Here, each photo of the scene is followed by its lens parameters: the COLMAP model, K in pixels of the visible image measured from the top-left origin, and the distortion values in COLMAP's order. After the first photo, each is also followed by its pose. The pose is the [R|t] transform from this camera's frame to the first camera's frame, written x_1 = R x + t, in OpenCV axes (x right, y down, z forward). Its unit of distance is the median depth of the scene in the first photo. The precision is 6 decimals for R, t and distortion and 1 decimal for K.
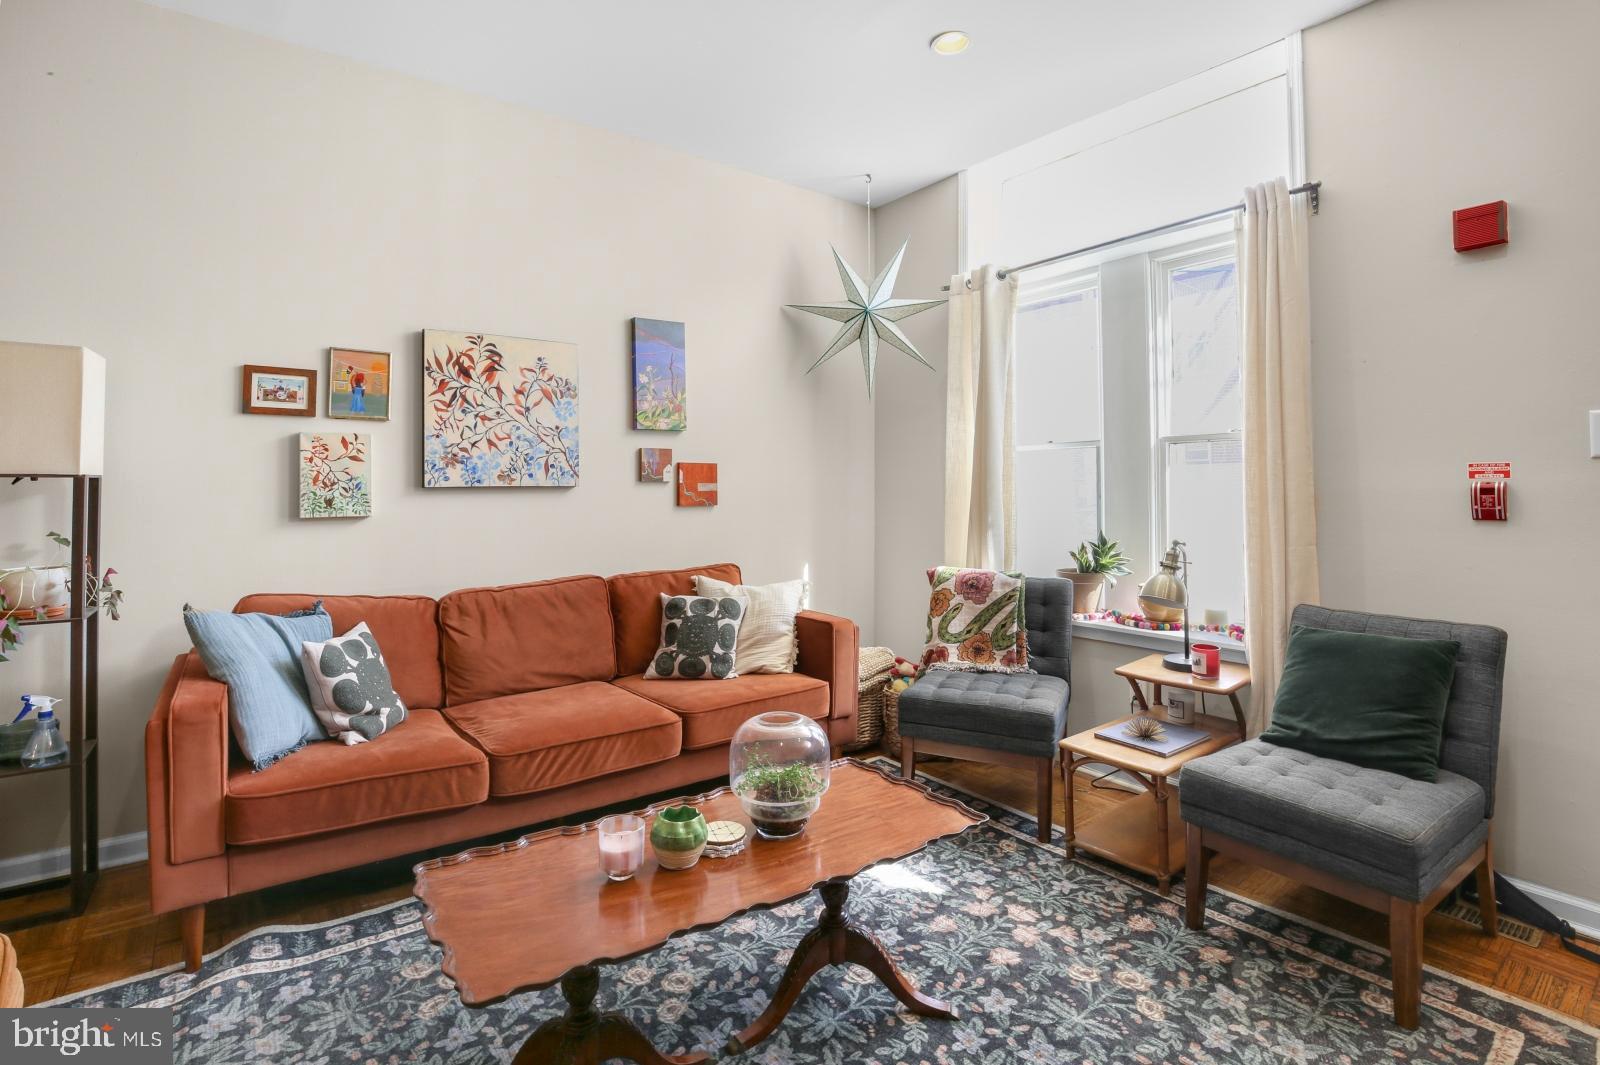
lens RADIAL K [[761.3, 0, 793.4], [0, 761.3, 465.4], [0, 0, 1]] dist [-0.027355, 0.000411]
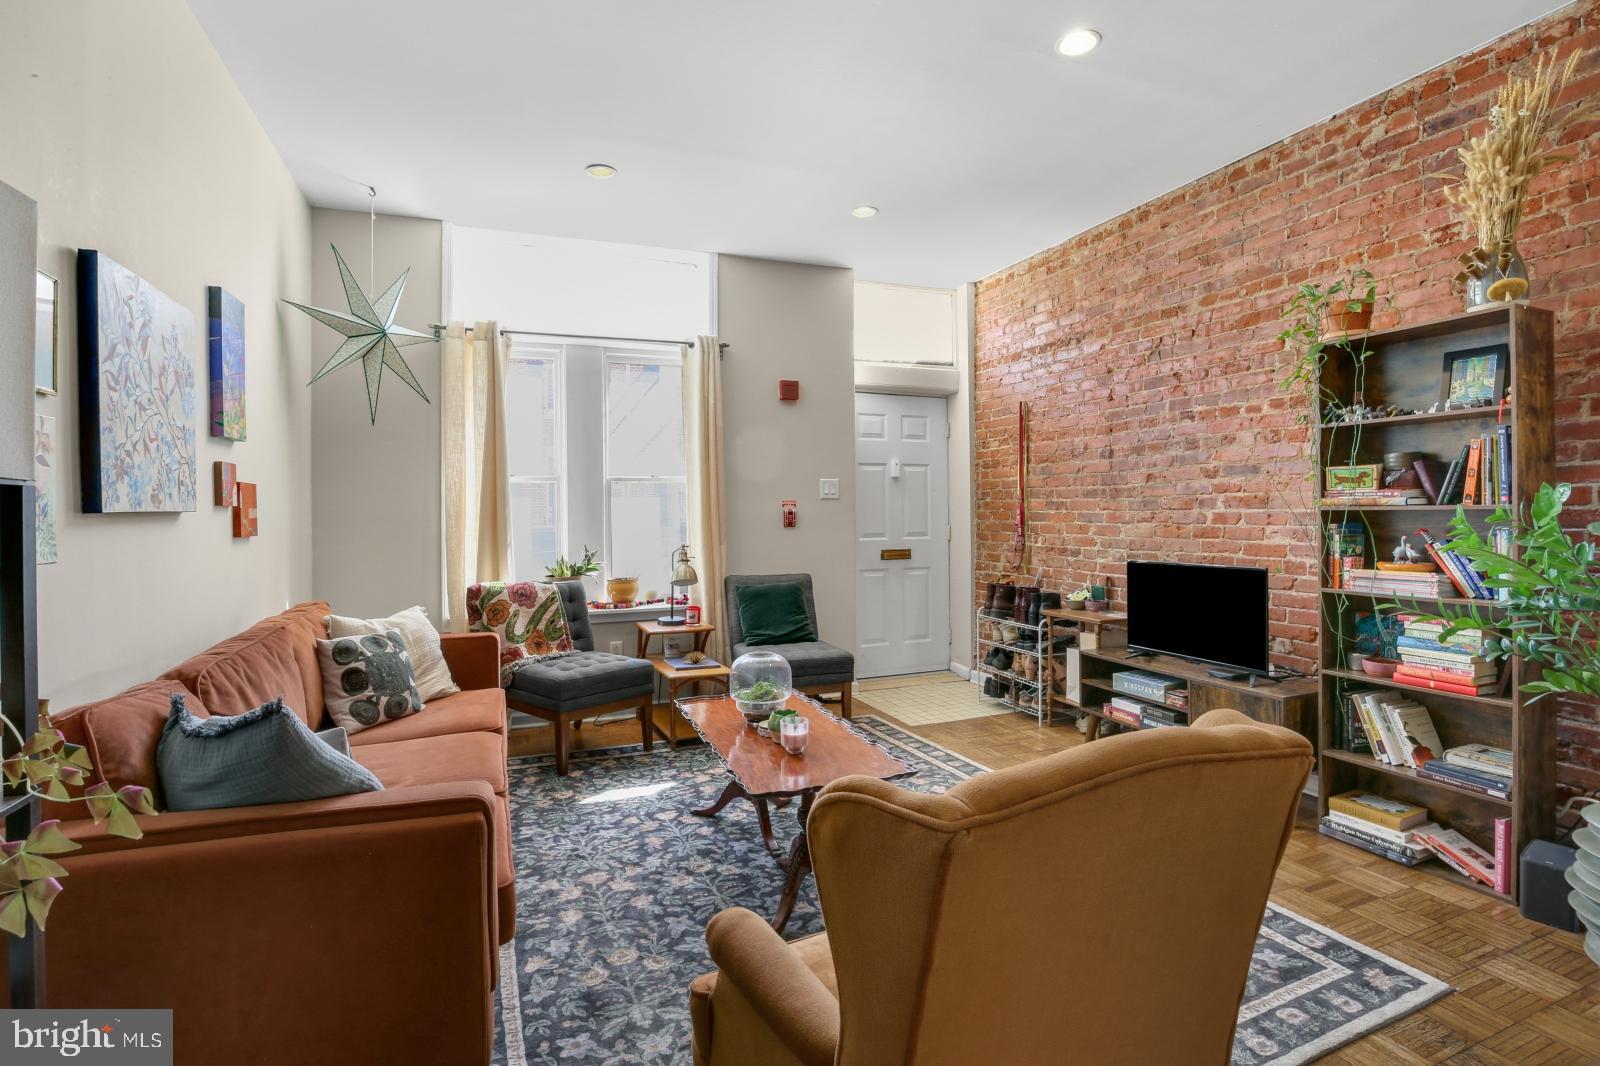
lens RADIAL K [[774.2, 0, 794.1], [0, 774.2, 505.9], [0, 0, 1]] dist [-0.036779, 0.006506]
pose [[0.256664, 0.007205, 0.966474, -0.907849], [-0.020859, 0.999781, -0.001913, 0.012472], [-0.966276, -0.019669, 0.256758, 0.294694]]
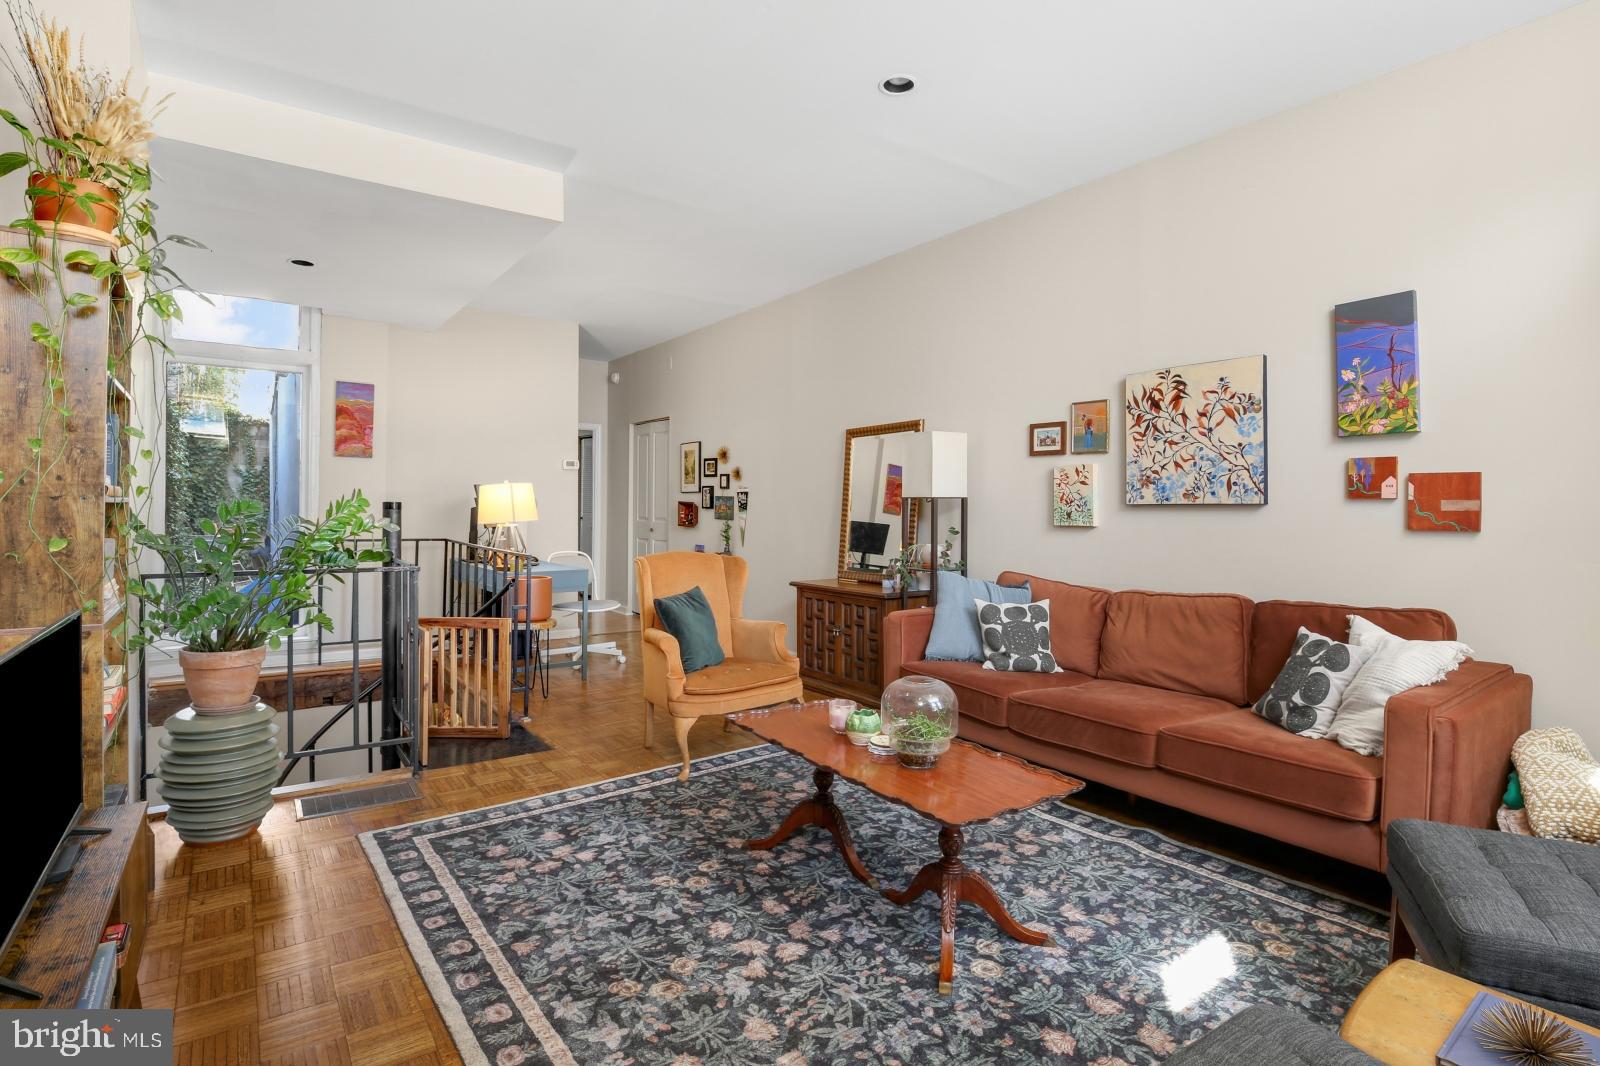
lens RADIAL K [[774.2, 0, 794.1], [0, 774.2, 505.9], [0, 0, 1]] dist [-0.036779, 0.006506]
pose [[-0.008947, 0.002853, -0.999956, 0.745025], [0.022457, 0.999744, 0.002651, 0.015480], [0.999708, -0.022432, -0.009009, 0.458717]]
